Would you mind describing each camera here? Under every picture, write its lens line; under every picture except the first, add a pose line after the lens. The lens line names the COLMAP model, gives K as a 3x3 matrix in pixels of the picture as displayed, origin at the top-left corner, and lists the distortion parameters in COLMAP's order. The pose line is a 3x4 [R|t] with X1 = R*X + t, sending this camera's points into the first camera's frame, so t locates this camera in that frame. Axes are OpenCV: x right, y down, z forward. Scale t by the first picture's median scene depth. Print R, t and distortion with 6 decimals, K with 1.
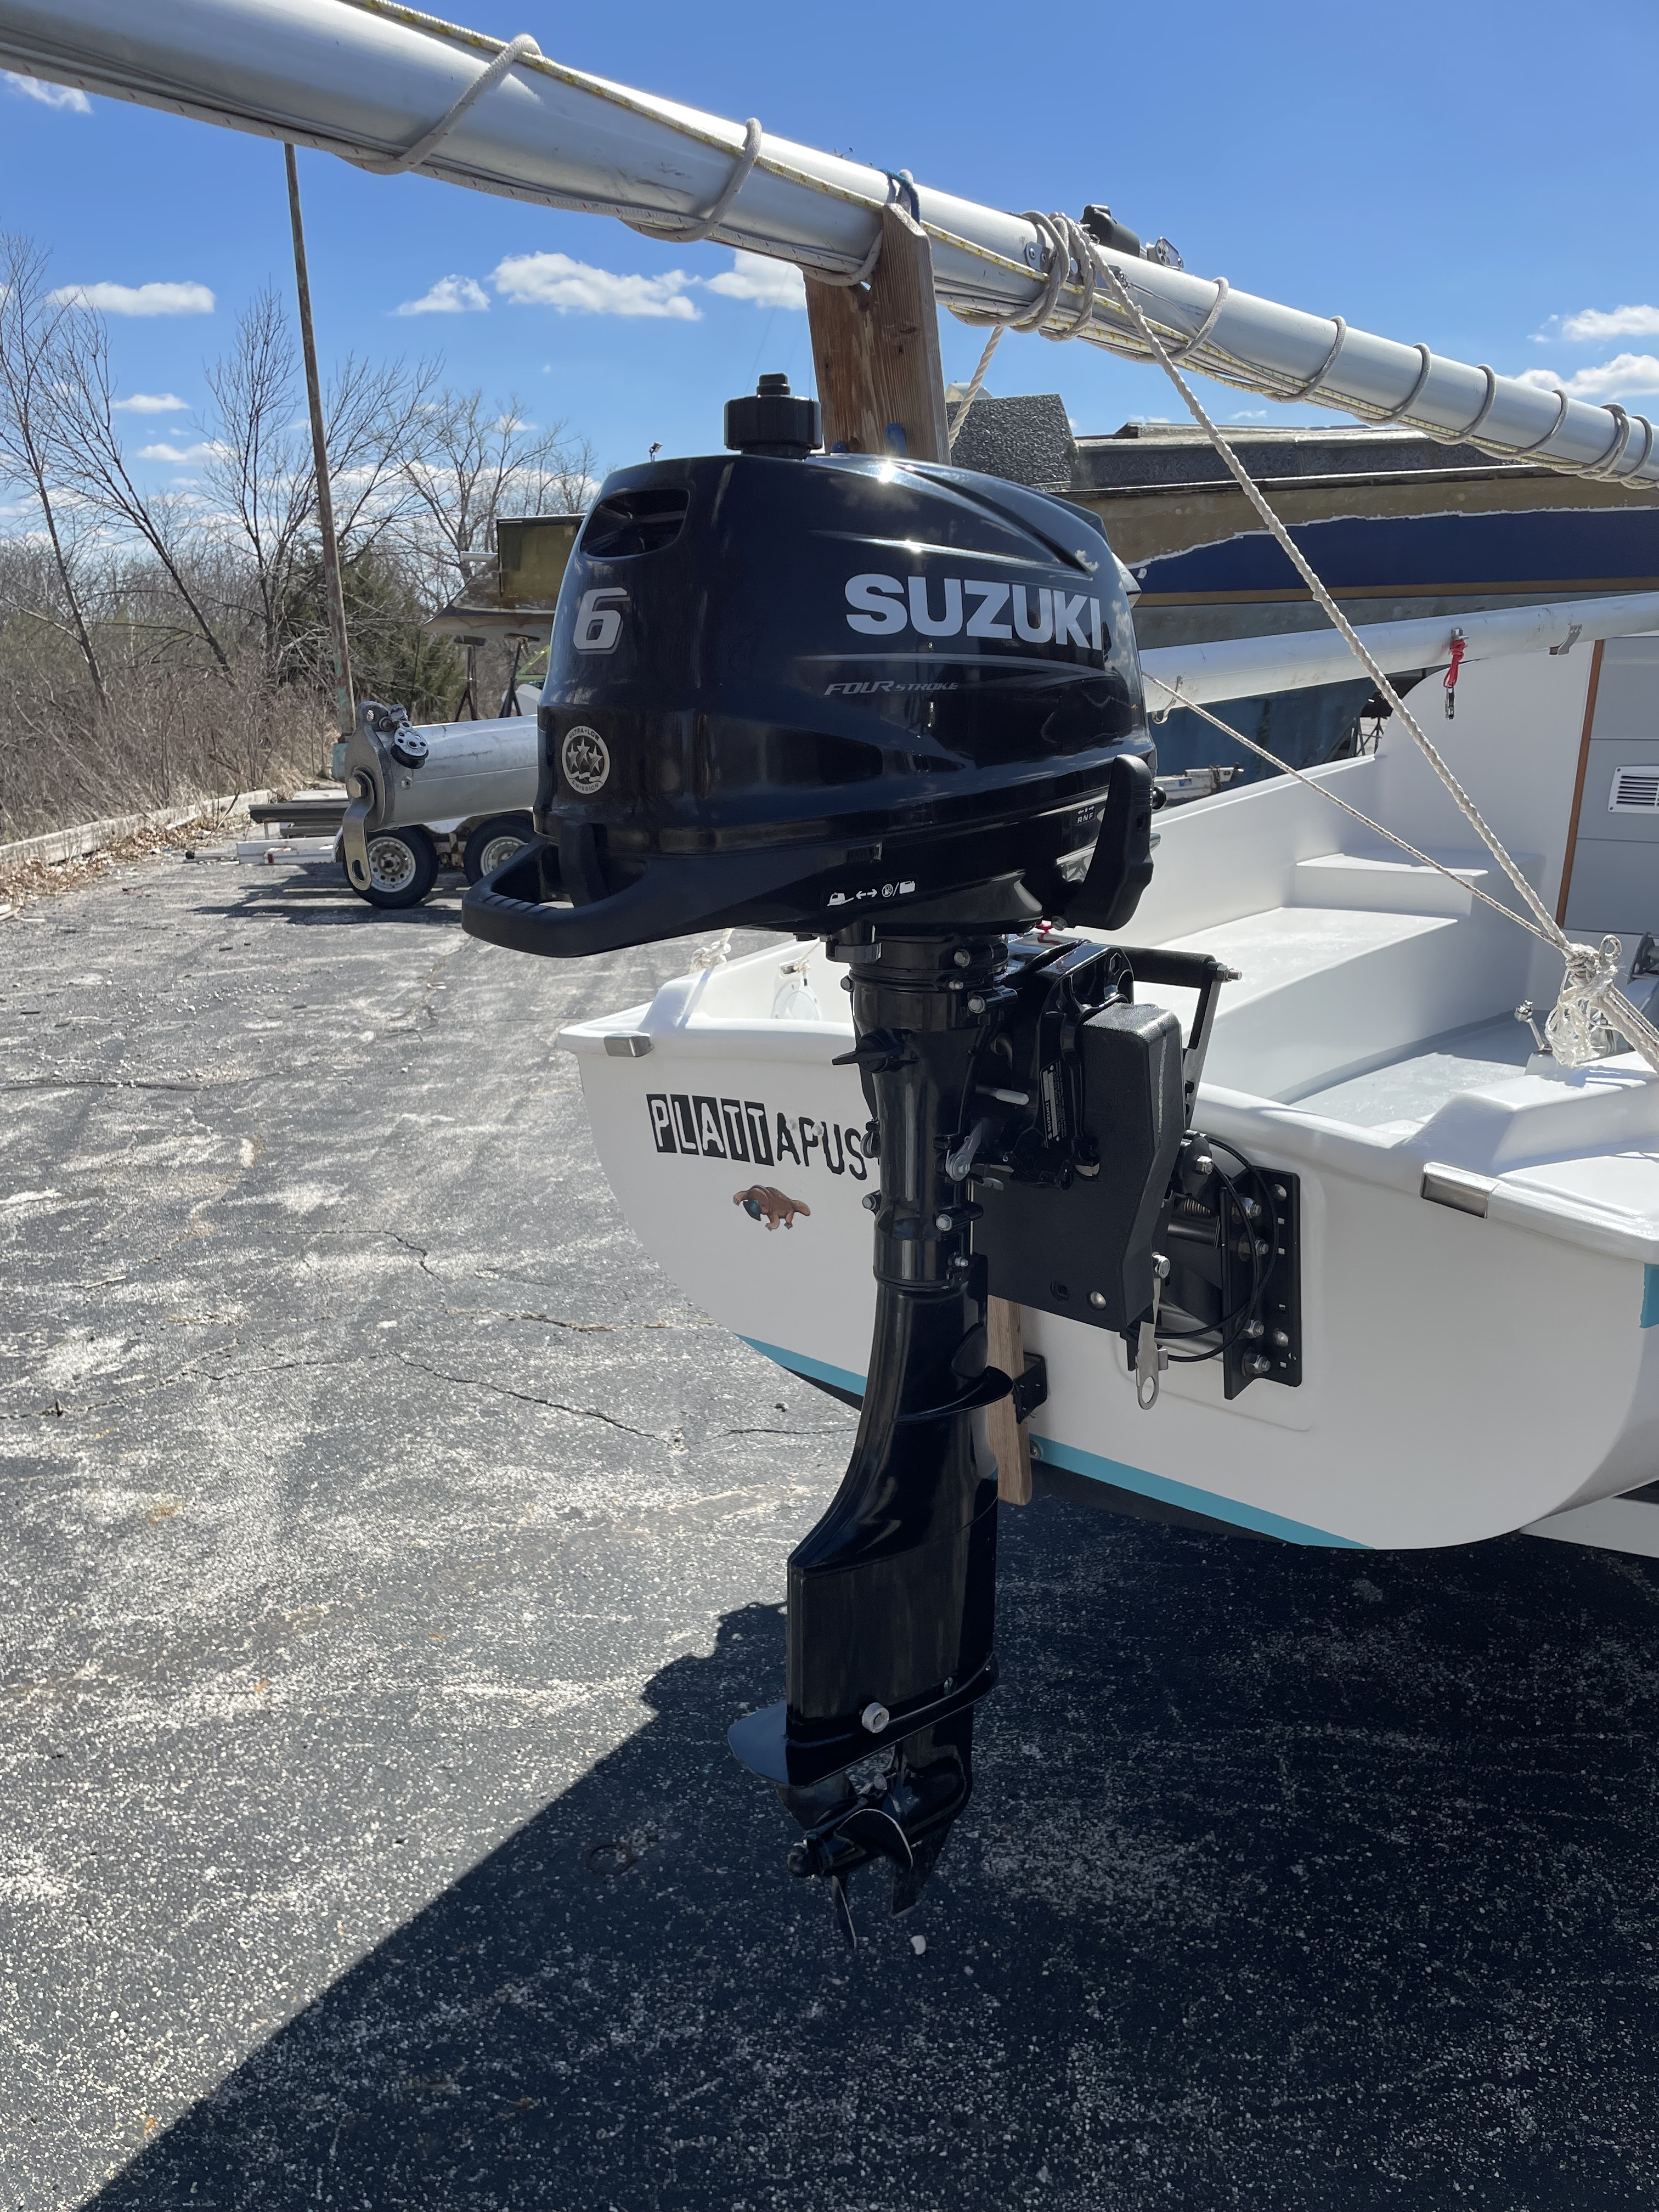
lens RADIAL K [[1673.0, 0, 826.9], [0, 1673.0, 1109.4], [0, 0, 1]] dist [0.014650, 0.001430]
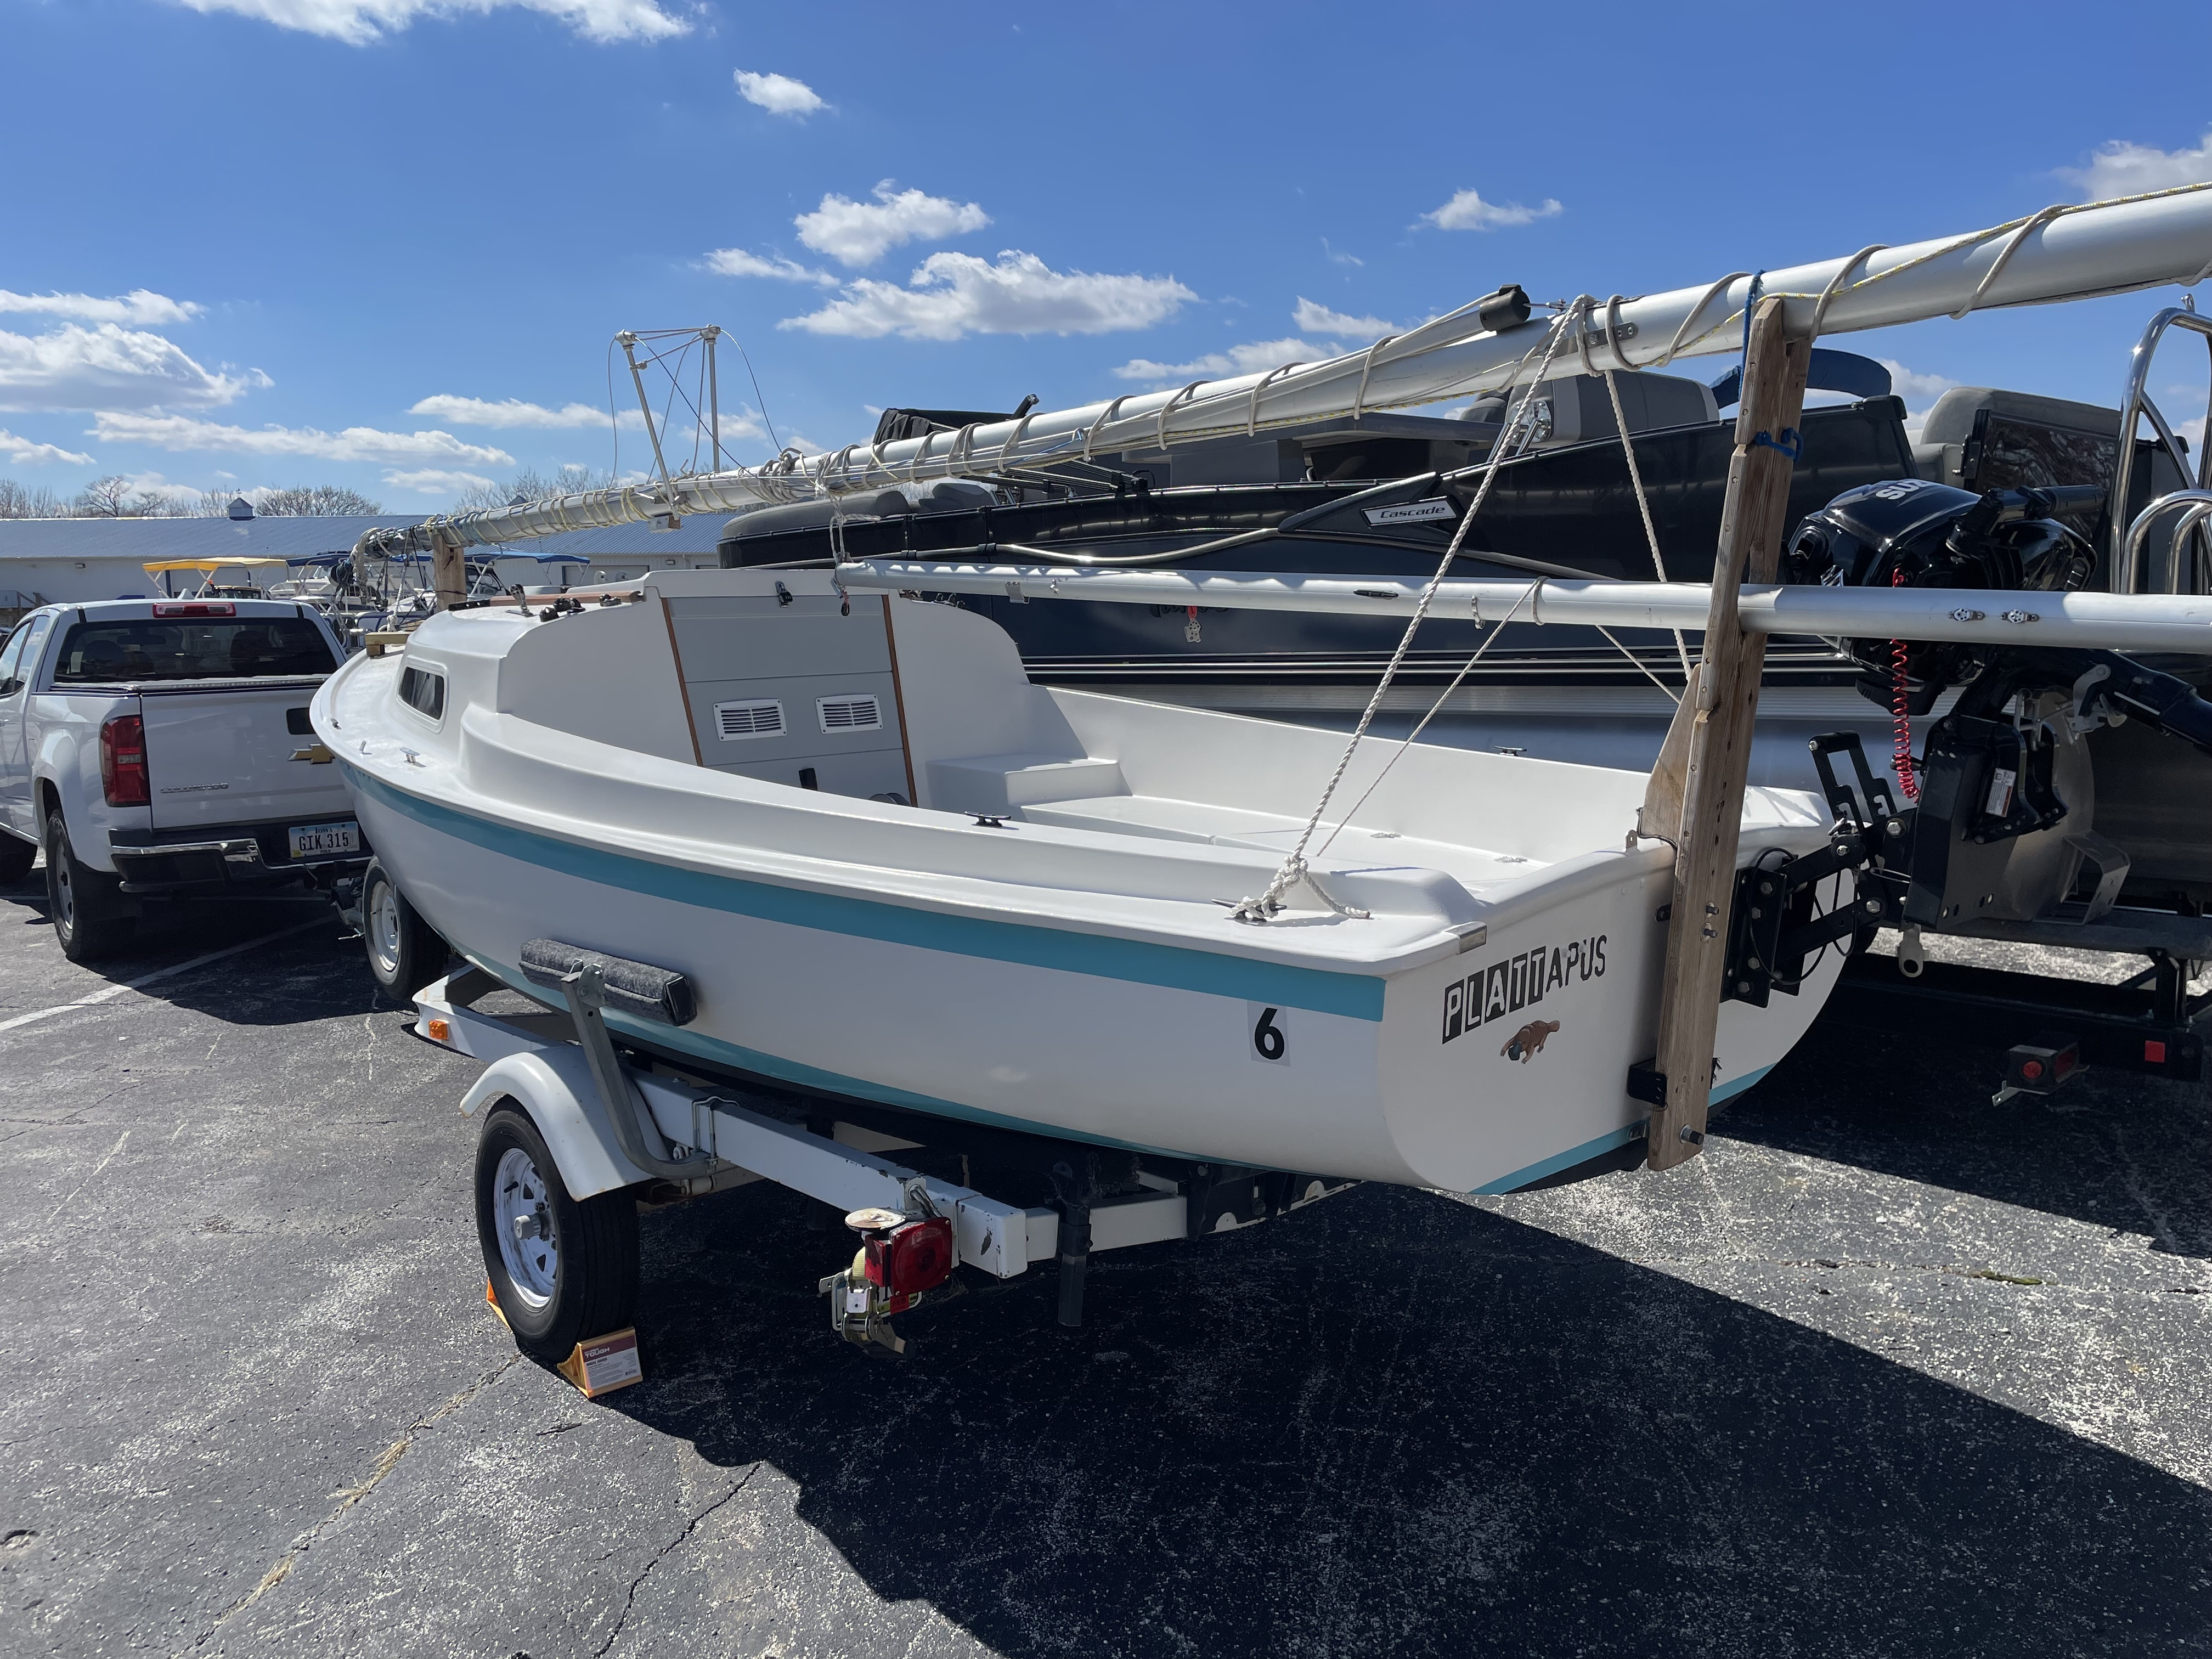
lens RADIAL K [[1673.0, 0, 1101.9], [0, 1673.0, 829.0], [0, 0, 1]] dist [0.014650, 0.001430]
pose [[0.139593, -0.129535, 0.981700, -1.172587], [0.277624, 0.956763, 0.086767, -0.258774], [-0.950494, 0.260432, 0.169520, 1.040629]]
